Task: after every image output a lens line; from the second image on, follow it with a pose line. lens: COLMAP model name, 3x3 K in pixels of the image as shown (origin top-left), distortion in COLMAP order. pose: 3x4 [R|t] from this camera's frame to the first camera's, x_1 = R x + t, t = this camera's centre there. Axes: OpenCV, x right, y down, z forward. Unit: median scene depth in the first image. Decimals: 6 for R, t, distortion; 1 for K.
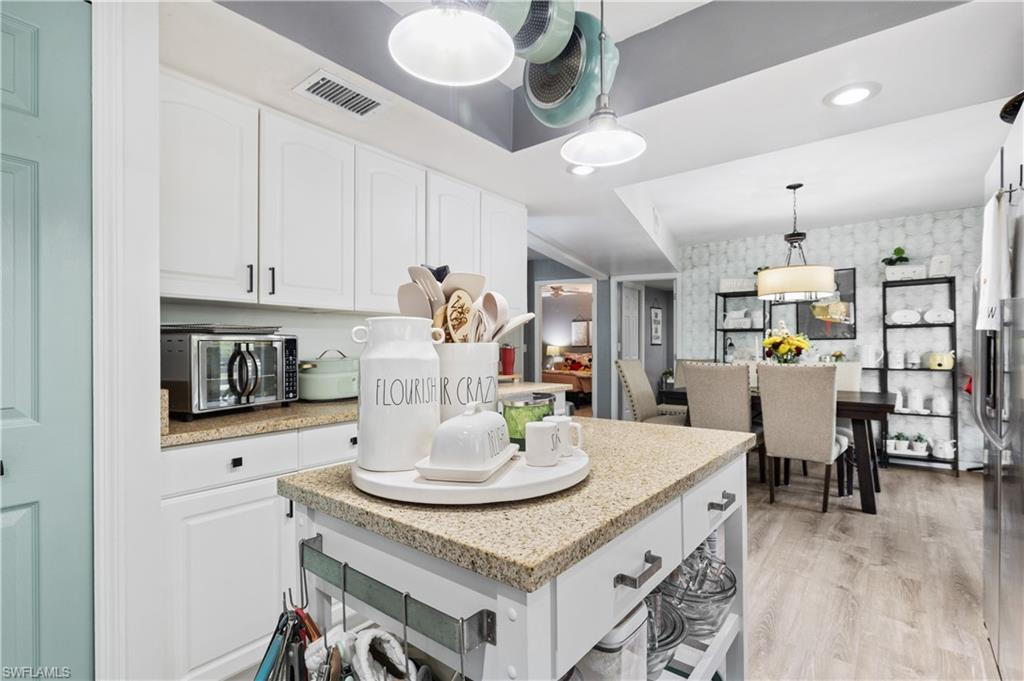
lens RADIAL K [[471.4, 0, 512.5], [0, 471.4, 342.0], [0, 0, 1]] dist [0.001647, 0.000441]
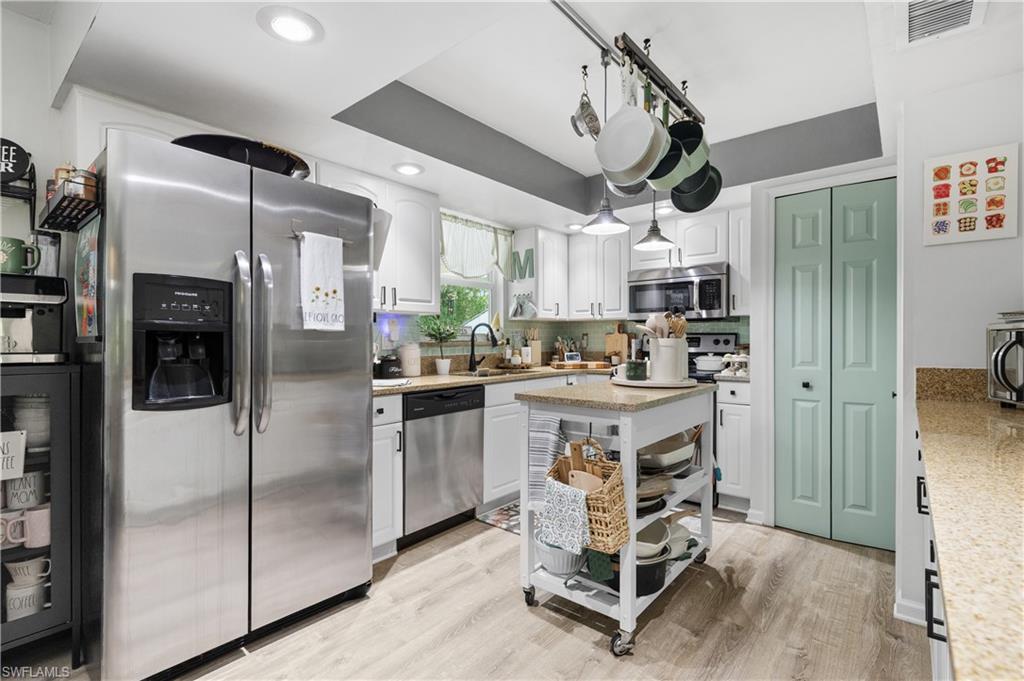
lens RADIAL K [[471.4, 0, 514.6], [0, 471.4, 343.3], [0, 0, 1]] dist [0.001647, 0.000441]
pose [[-0.999944, 0.010581, 0.000006, 0.336506], [0.010581, 0.999889, -0.010443, 0.021120], [-0.000116, -0.010442, -0.999945, 1.754215]]
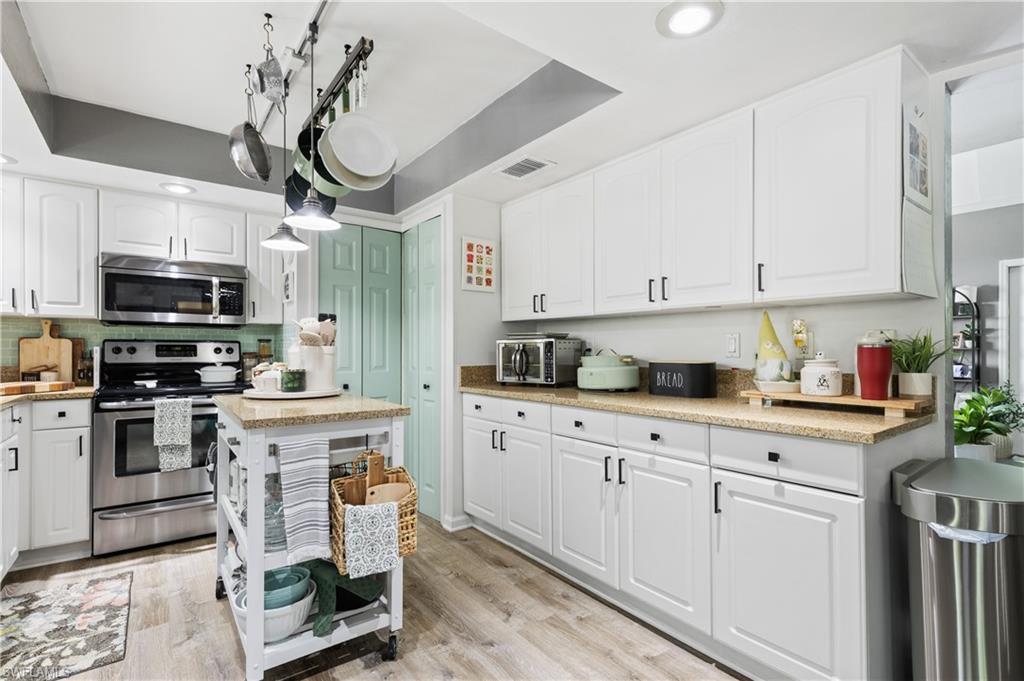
lens RADIAL K [[471.4, 0, 520.7], [0, 471.4, 343.8], [0, 0, 1]] dist [0.001647, 0.000441]
pose [[-0.236813, -0.002356, -0.971552, 0.994424], [0.017687, 0.999821, -0.006736, 0.010464], [0.971394, -0.018779, -0.236729, 1.303441]]
